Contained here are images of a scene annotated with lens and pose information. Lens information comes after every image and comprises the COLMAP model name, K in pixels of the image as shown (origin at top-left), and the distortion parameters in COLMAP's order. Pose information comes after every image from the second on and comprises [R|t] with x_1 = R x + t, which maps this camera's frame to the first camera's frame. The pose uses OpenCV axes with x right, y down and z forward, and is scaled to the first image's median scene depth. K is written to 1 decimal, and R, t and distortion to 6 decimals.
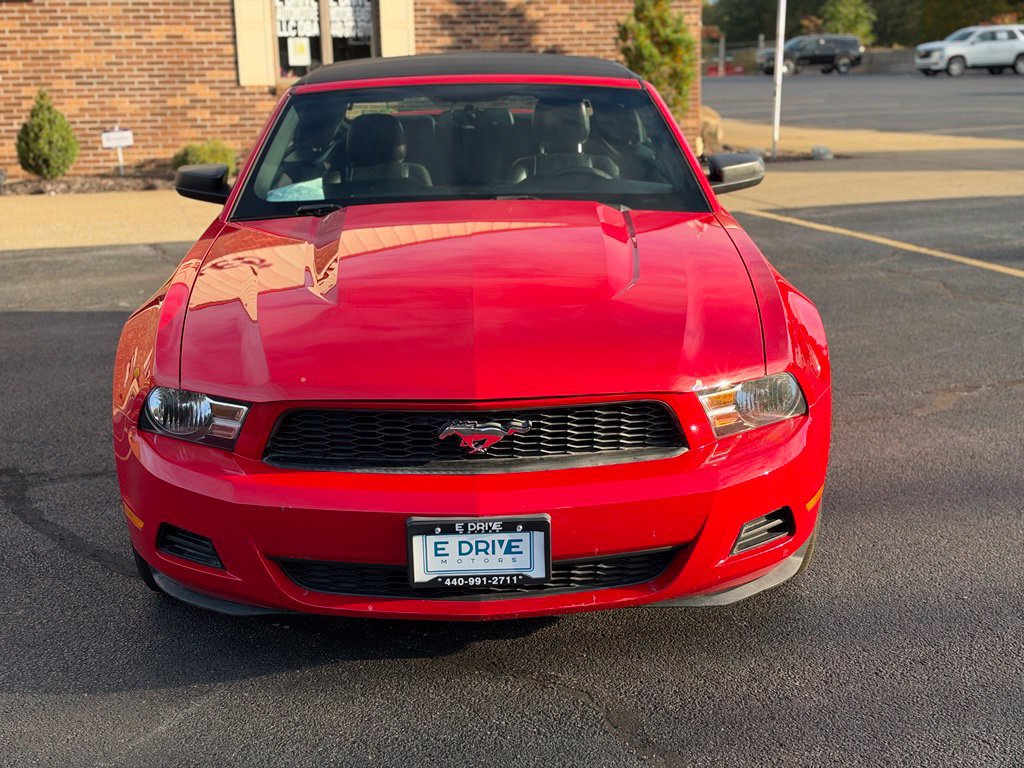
lens RADIAL K [[1462.7, 0, 514.7], [0, 1462.7, 400.9], [0, 0, 1]] dist [0.233482, -0.655362]
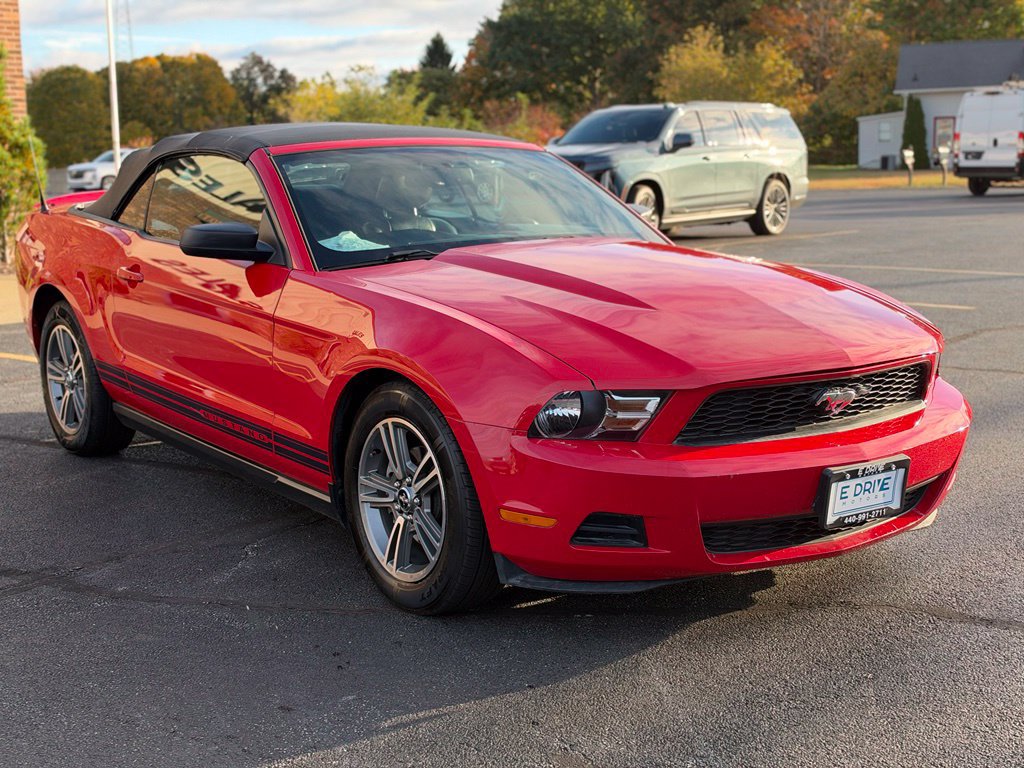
lens RADIAL K [[1462.7, 0, 514.7], [0, 1462.7, 400.9], [0, 0, 1]] dist [0.233482, -0.655362]
pose [[0.830449, -0.089635, 0.549837, -0.186657], [0.133865, 0.990161, -0.040767, 0.007949], [-0.540772, 0.107459, 0.834277, 0.025597]]
